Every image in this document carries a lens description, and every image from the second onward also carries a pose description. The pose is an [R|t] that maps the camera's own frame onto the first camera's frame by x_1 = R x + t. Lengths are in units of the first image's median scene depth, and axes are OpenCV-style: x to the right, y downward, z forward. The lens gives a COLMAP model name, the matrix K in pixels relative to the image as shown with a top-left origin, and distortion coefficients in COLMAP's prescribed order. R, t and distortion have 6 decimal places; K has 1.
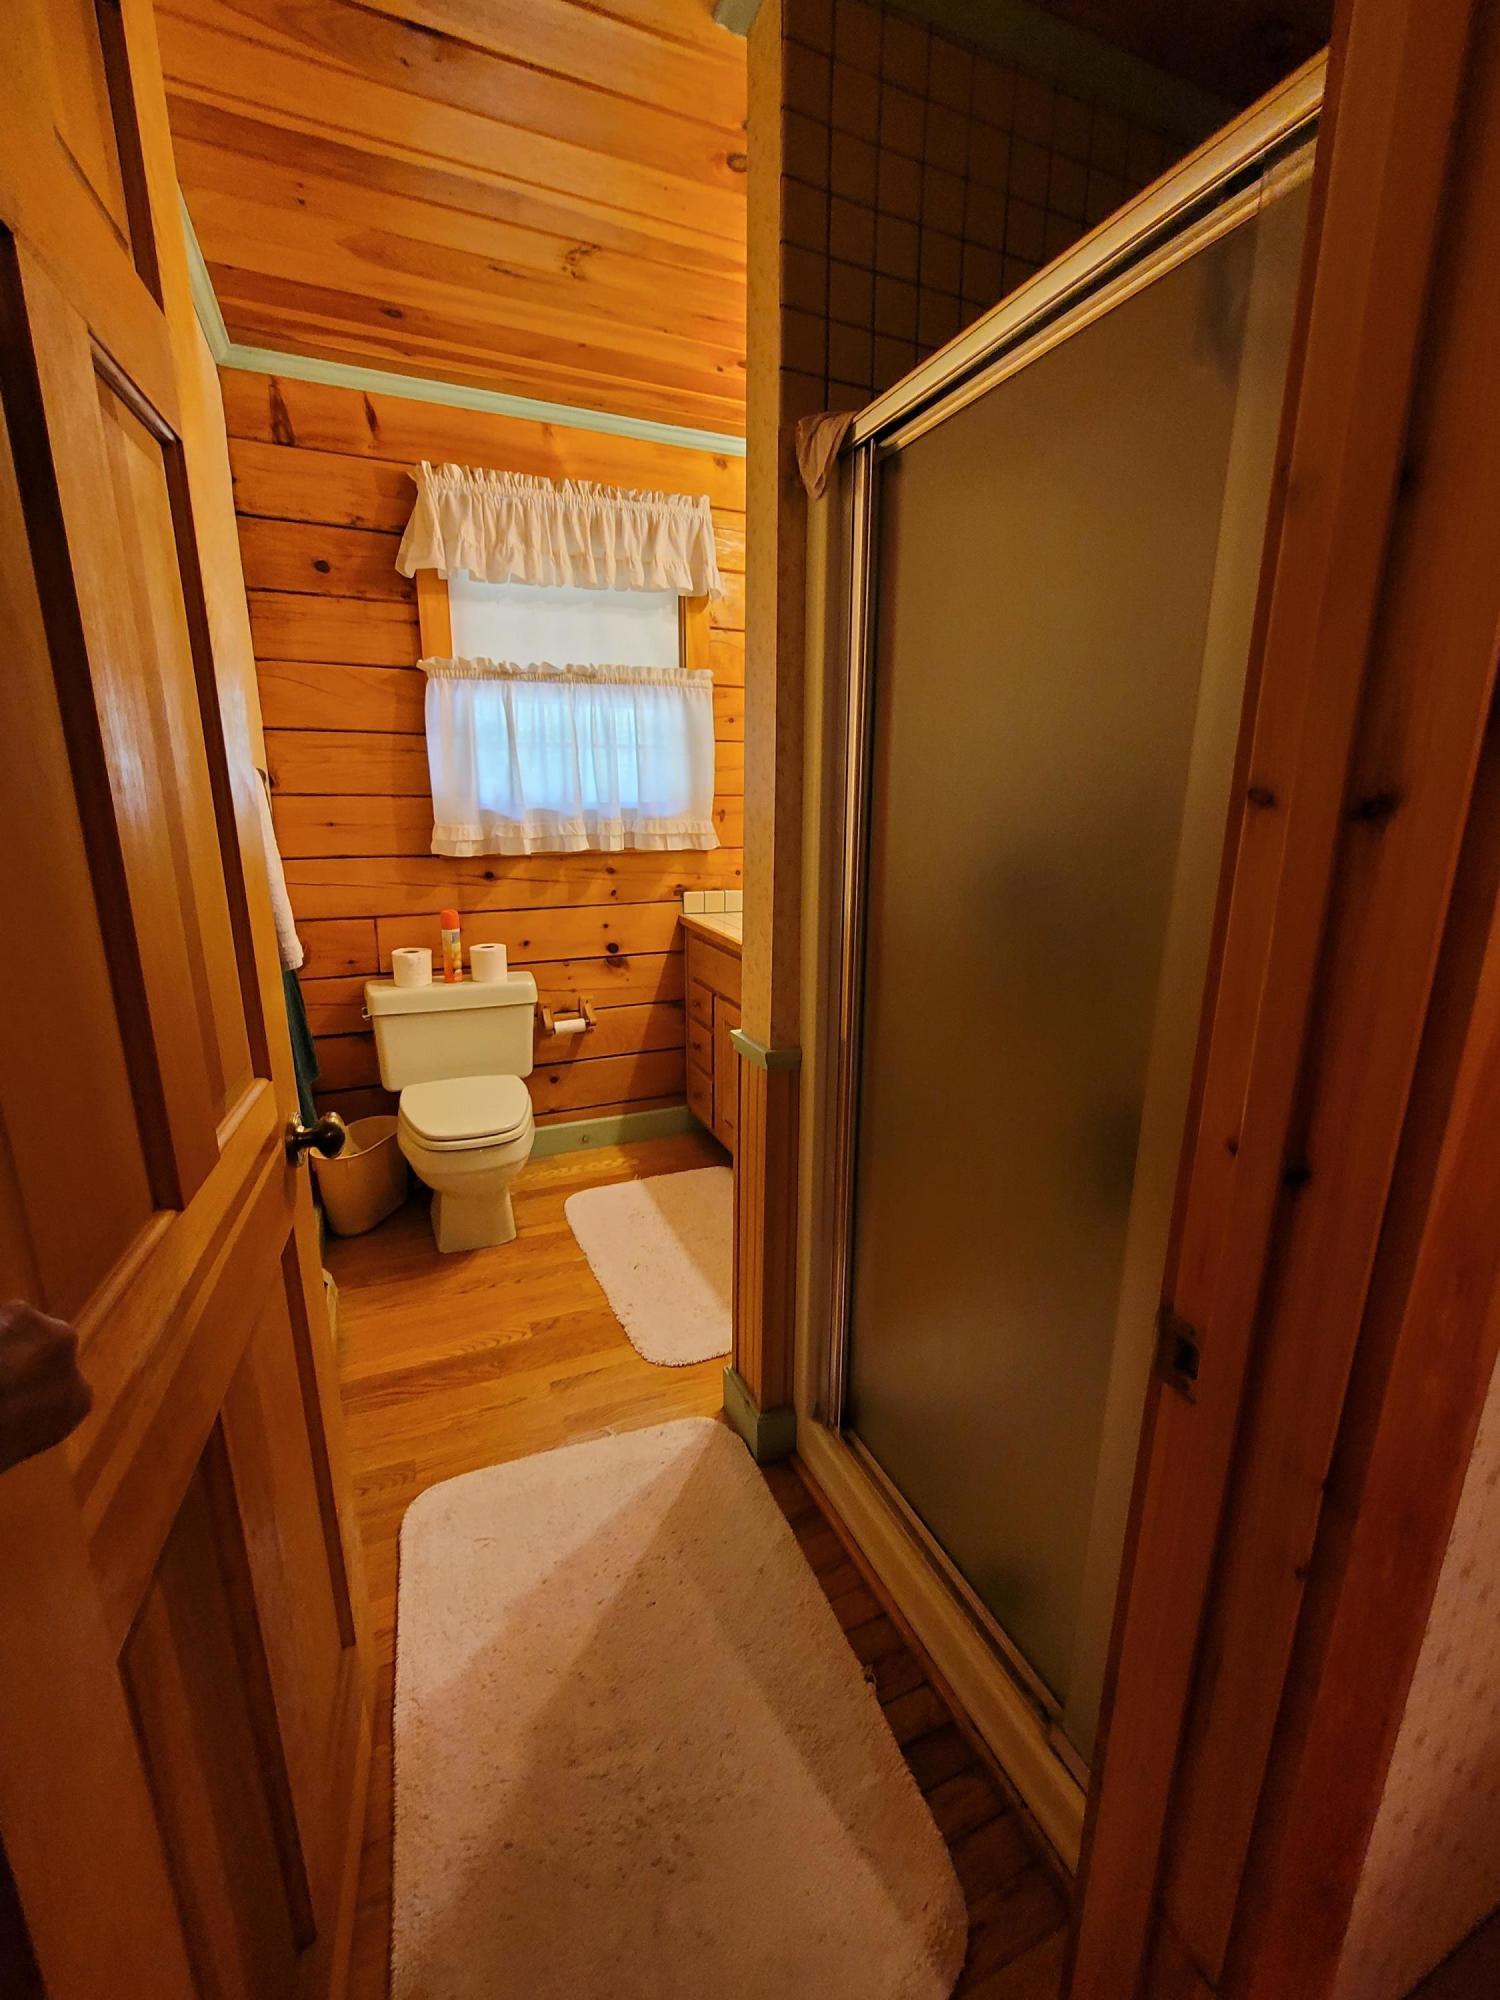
lens RADIAL K [[823.1, 0, 752.2], [0, 823.1, 999.9], [0, 0, 1]] dist [-0.002582, 0.000764]
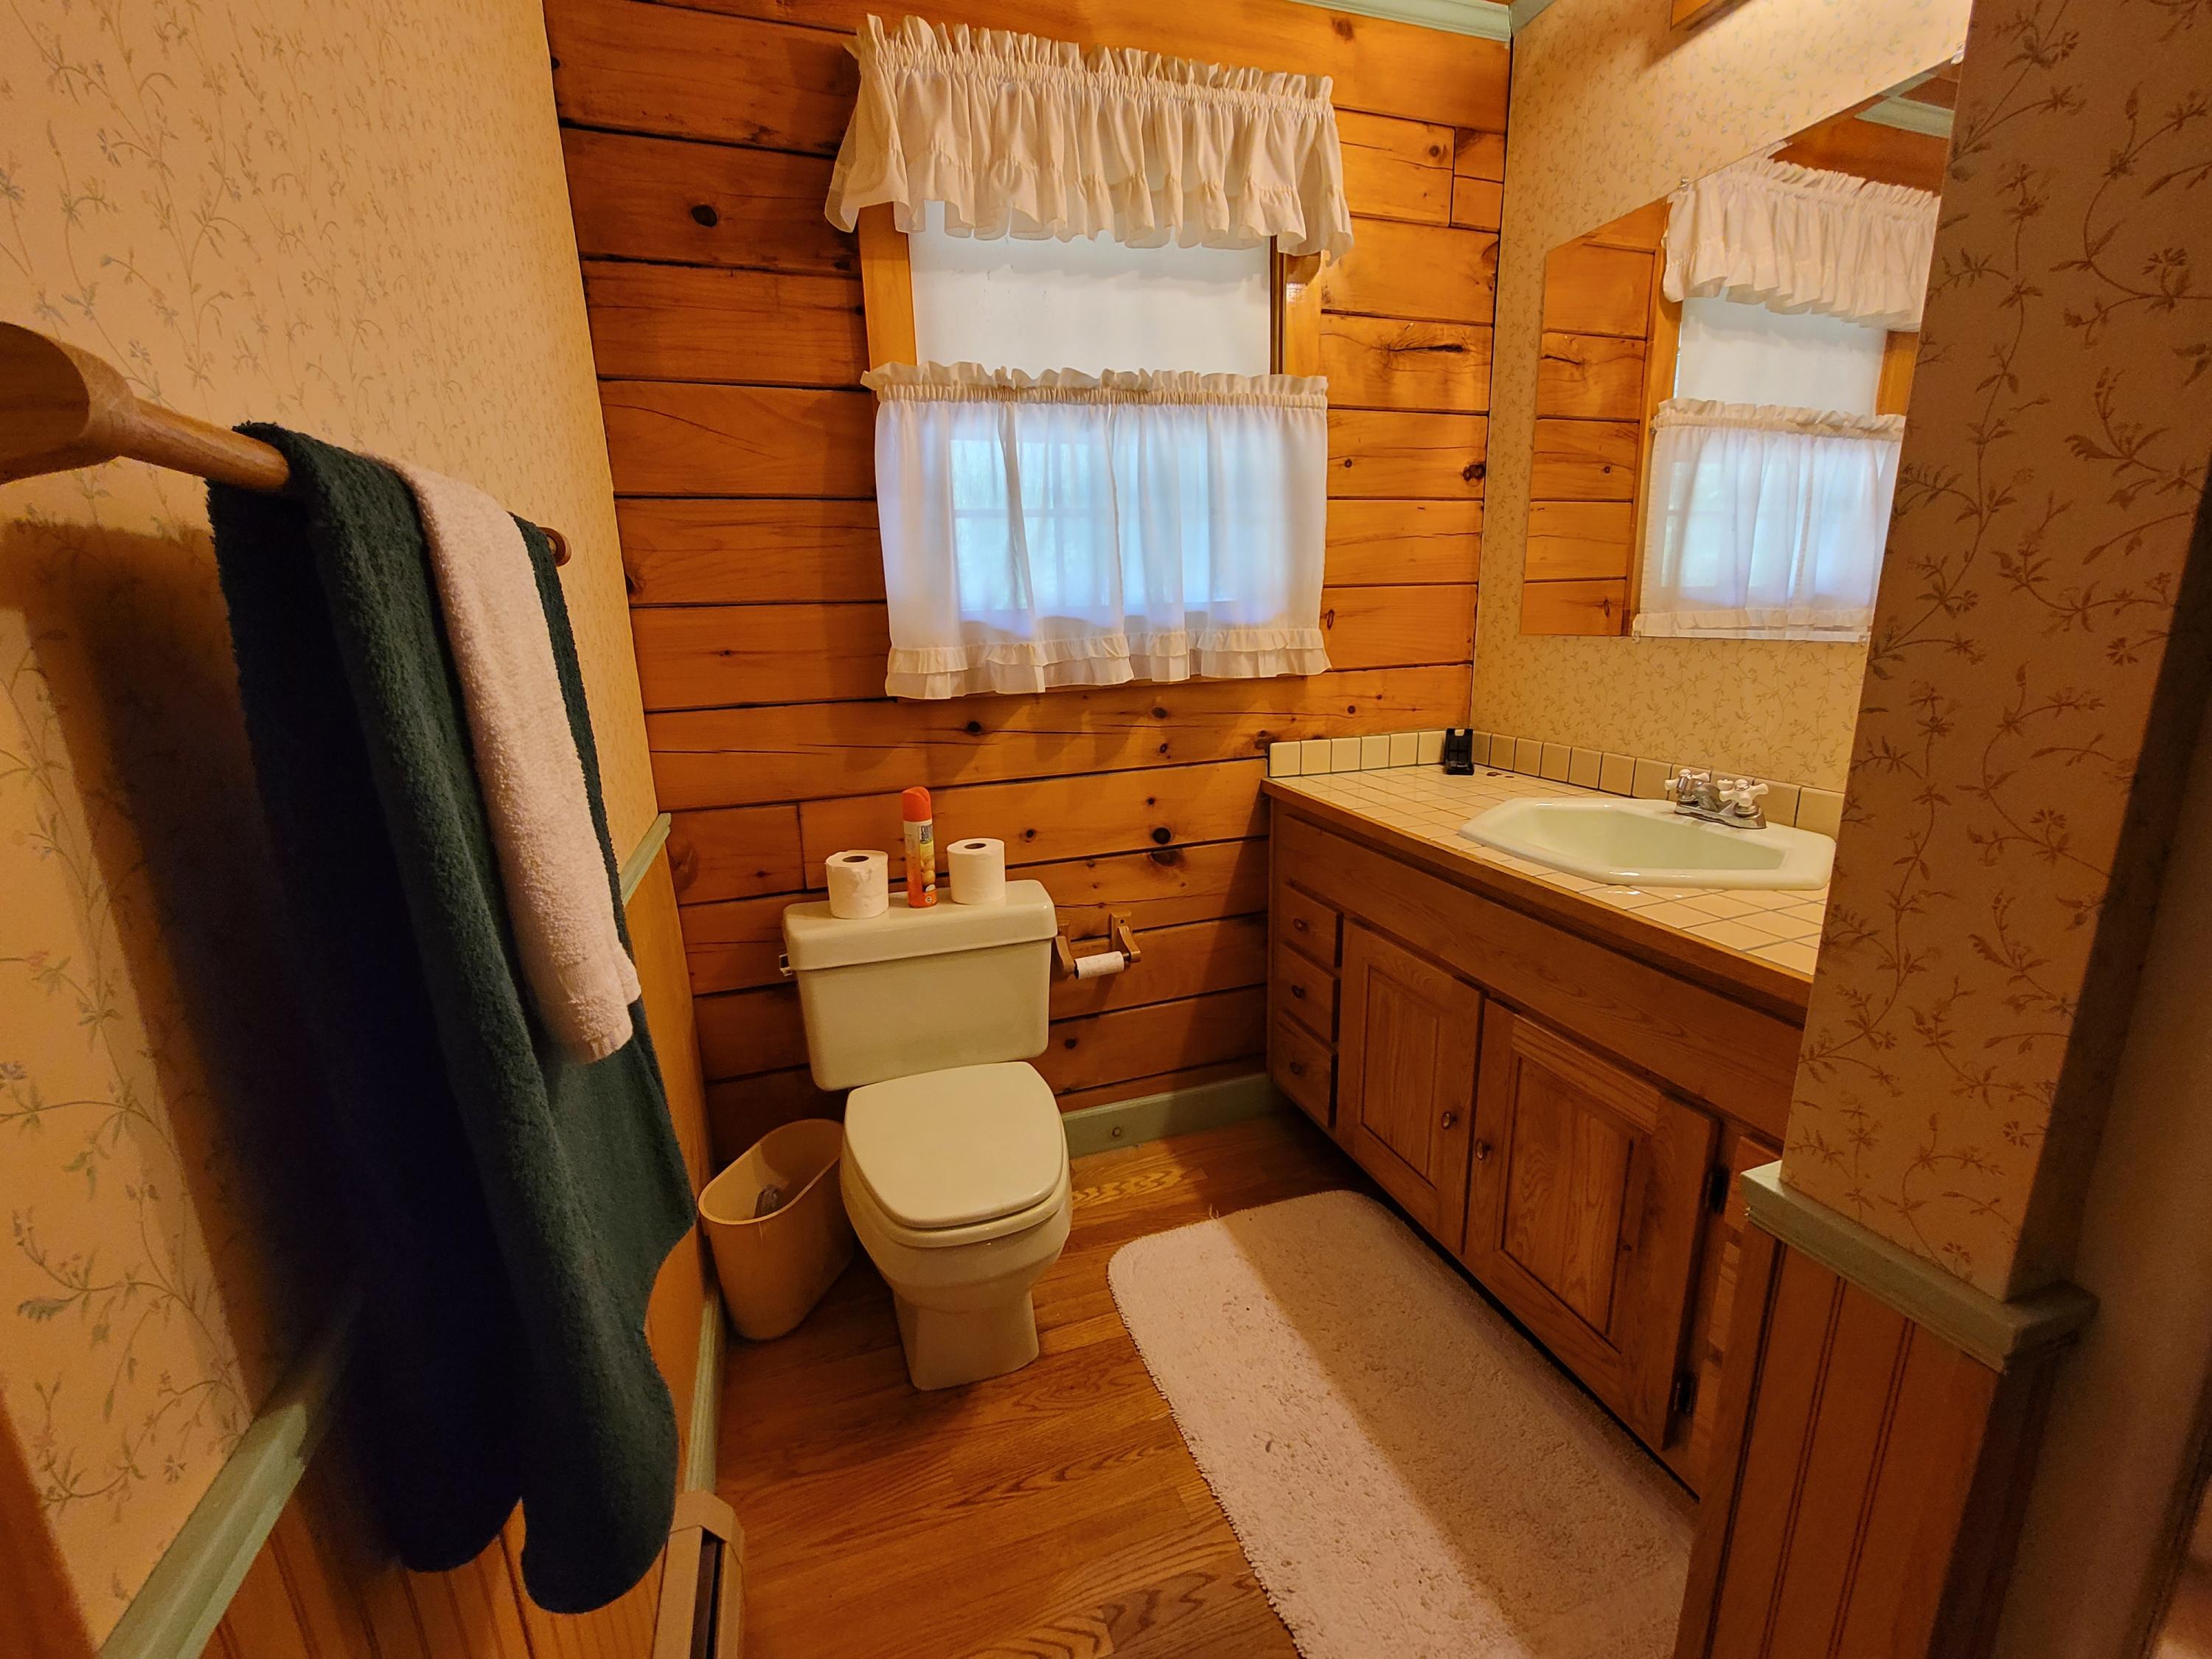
lens RADIAL K [[910.3, 0, 1106.4], [0, 910.3, 832.9], [0, 0, 1]] dist [-0.002582, 0.000764]
pose [[0.995706, -0.013527, -0.091578, -0.167578], [0.013430, 0.999908, -0.001675, -0.073296], [0.091593, 0.000438, 0.995796, 0.345995]]
